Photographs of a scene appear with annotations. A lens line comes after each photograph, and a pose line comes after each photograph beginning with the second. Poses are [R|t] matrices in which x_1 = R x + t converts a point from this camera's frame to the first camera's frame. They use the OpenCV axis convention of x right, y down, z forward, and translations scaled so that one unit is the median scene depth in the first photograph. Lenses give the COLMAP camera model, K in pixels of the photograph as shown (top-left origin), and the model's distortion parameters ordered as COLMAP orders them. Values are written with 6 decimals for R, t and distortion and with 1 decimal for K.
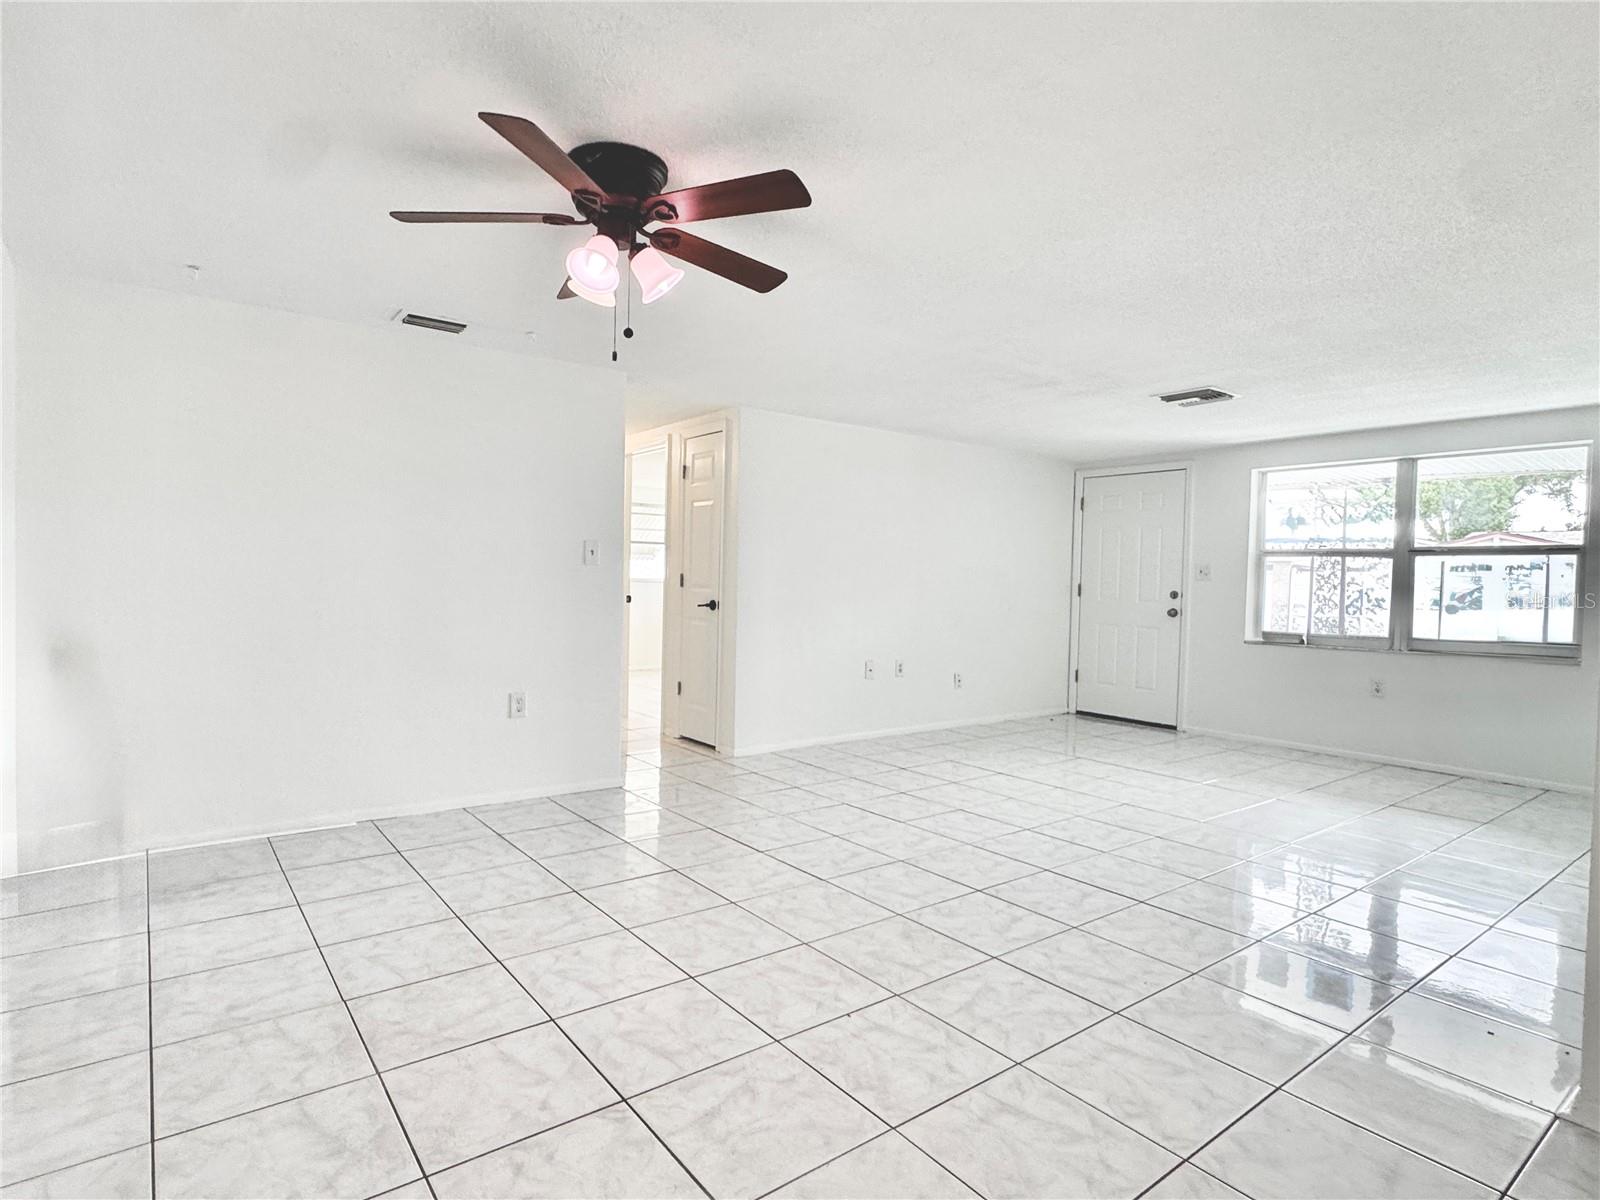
lens RADIAL K [[851.9, 0, 795.9], [0, 851.9, 608.2], [0, 0, 1]] dist [-0.000593, -0.001604]
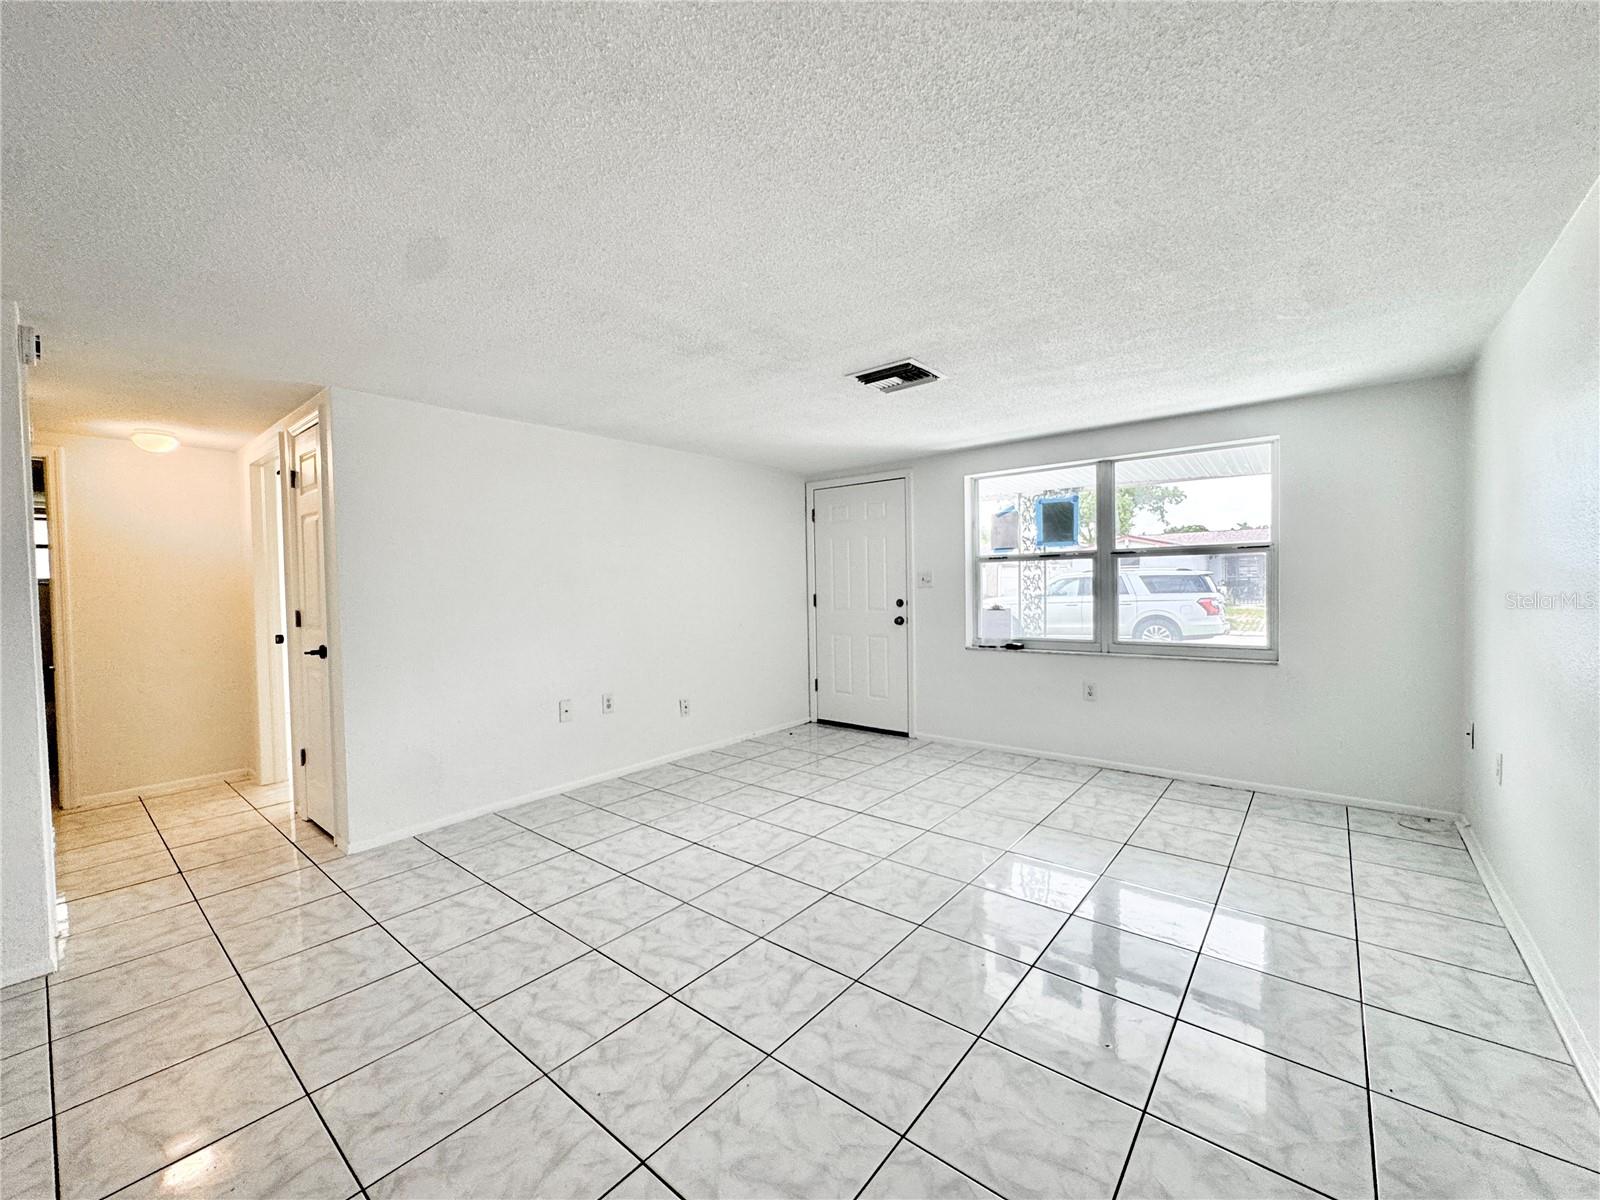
lens RADIAL K [[641.3, 0, 795.6], [0, 641.3, 603.9], [0, 0, 1]] dist [-0.003294, -0.000256]
pose [[0.974499, -0.047457, 0.219314, 0.172366], [0.047832, 0.998849, 0.003603, -0.025341], [-0.219233, 0.006979, 0.975648, 0.314214]]
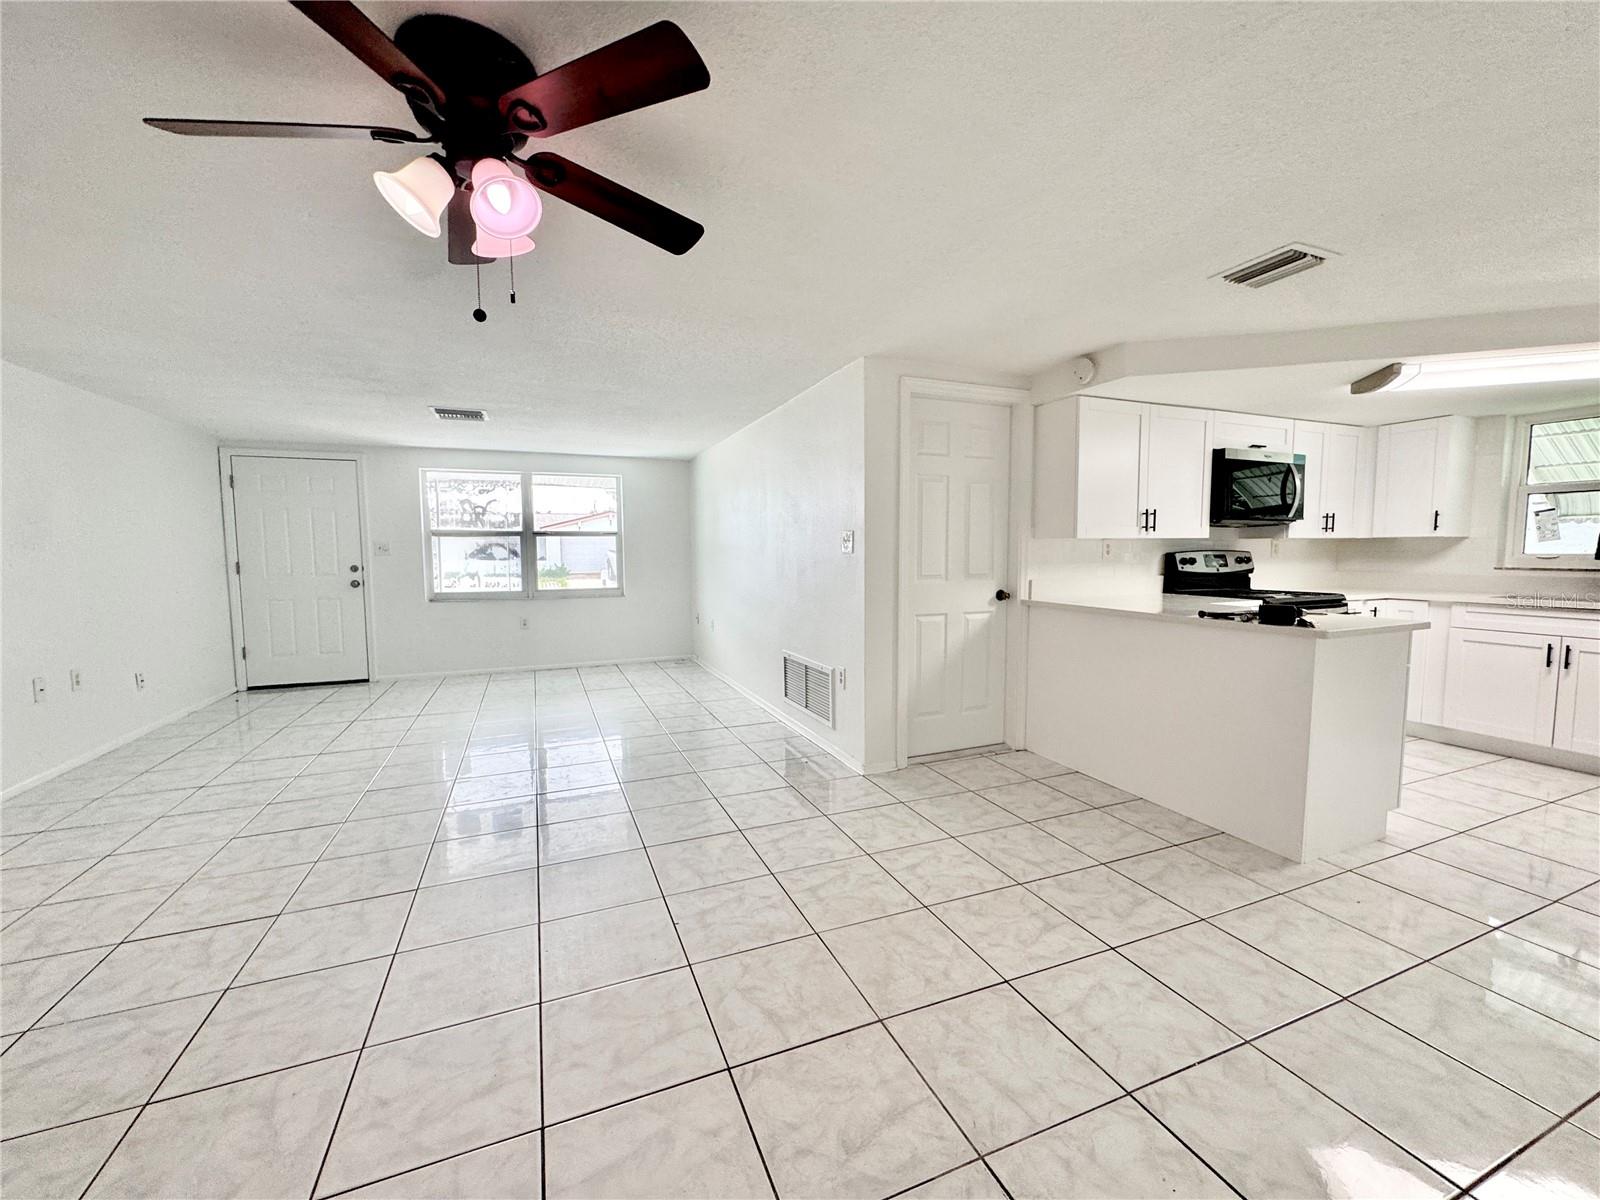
lens RADIAL K [[641.3, 0, 796.9], [0, 641.3, 601.0], [0, 0, 1]] dist [-0.003294, -0.000256]
pose [[0.260679, -0.099160, 0.960320, -0.266202], [0.045449, 0.994869, 0.090390, -0.025206], [-0.964355, 0.020083, 0.263849, 0.202986]]
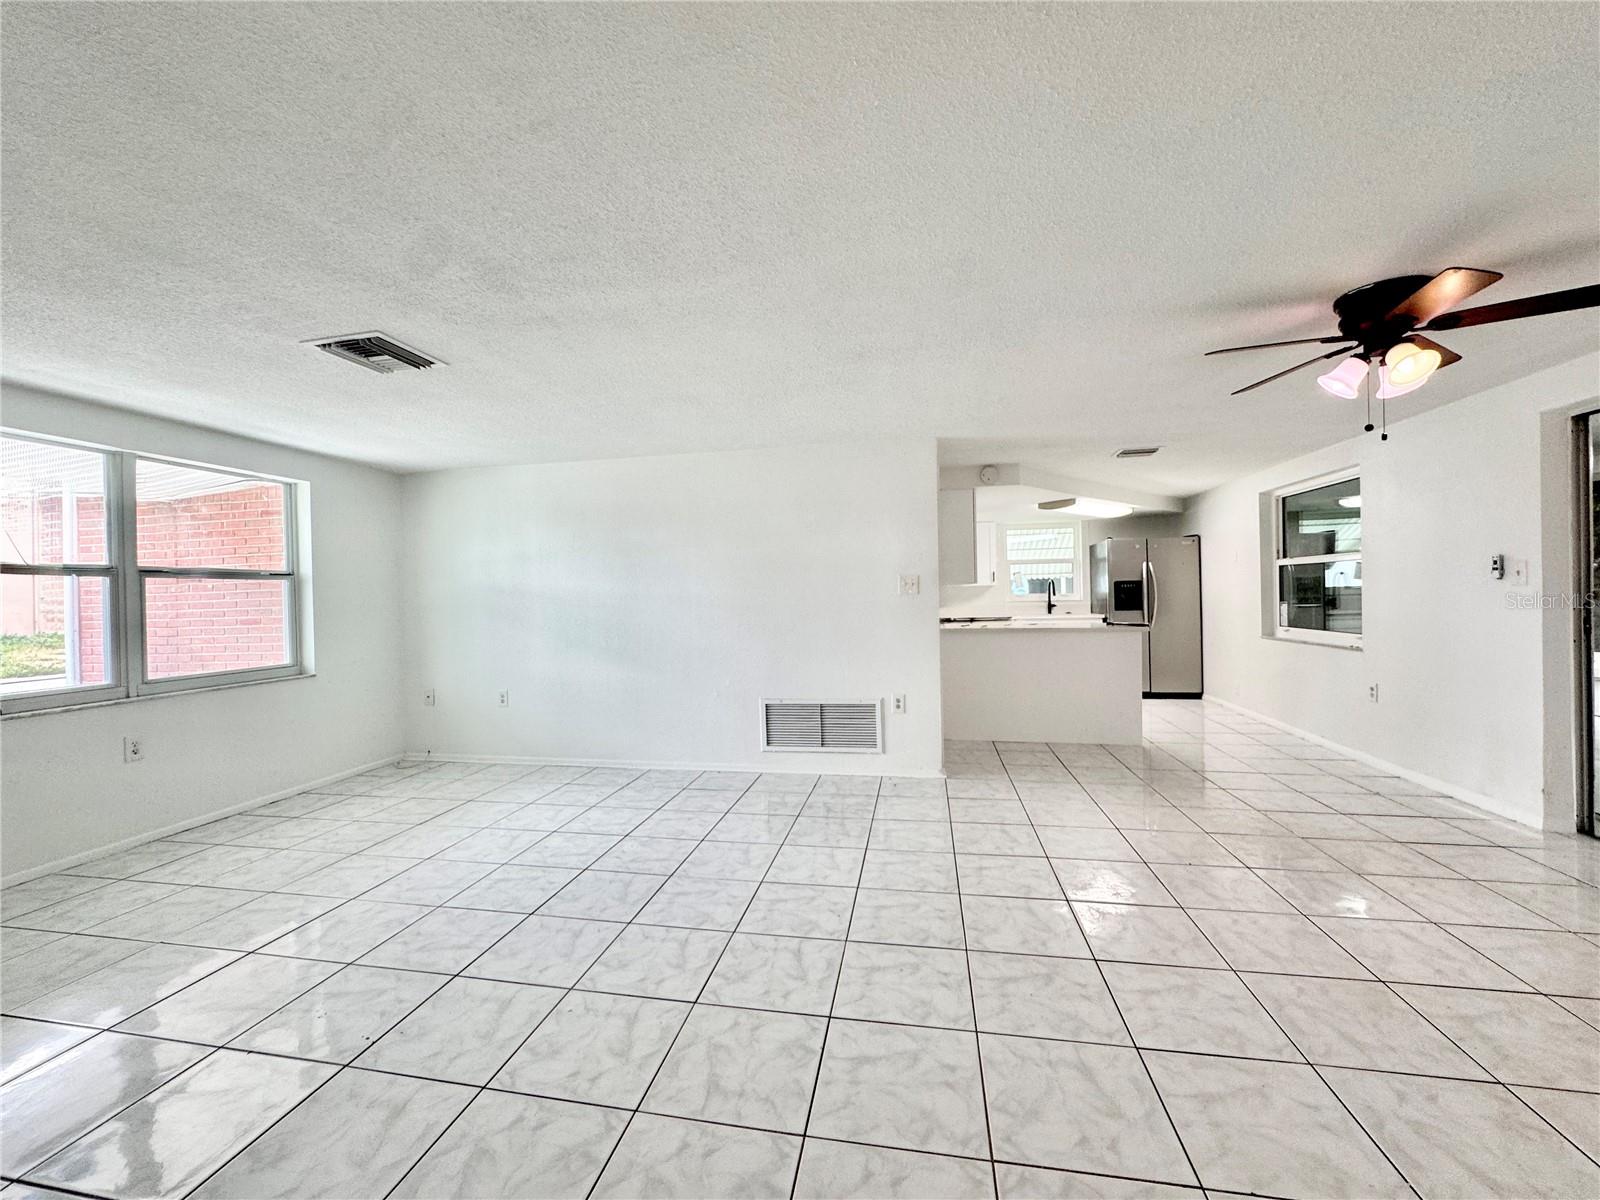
lens RADIAL K [[641.3, 0, 798.9], [0, 641.3, 595.4], [0, 0, 1]] dist [-0.003294, -0.000256]
pose [[-0.663503, -0.009187, 0.748117, -0.129130], [0.032720, 0.998612, 0.041283, -0.044425], [-0.747458, 0.051870, -0.662281, 0.844402]]
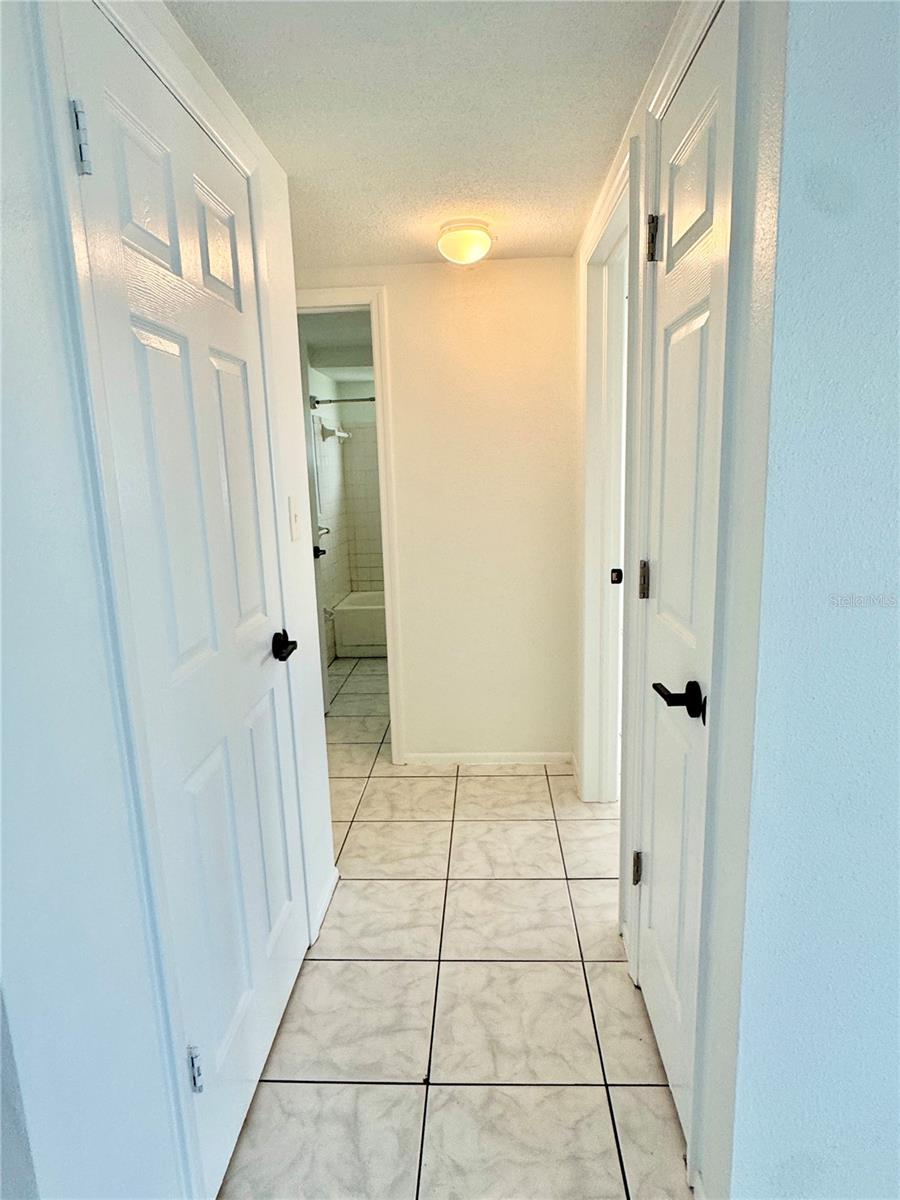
lens RADIAL K [[697.6, 0, 451.4], [0, 697.6, 600.4], [0, 0, 1]] dist [-0.007035, 0.001019]
pose [[0.761593, 0.077259, -0.643434, -0.011696], [0.030313, 0.987535, 0.154456, -0.066517], [0.647346, -0.137137, 0.749757, 0.702936]]
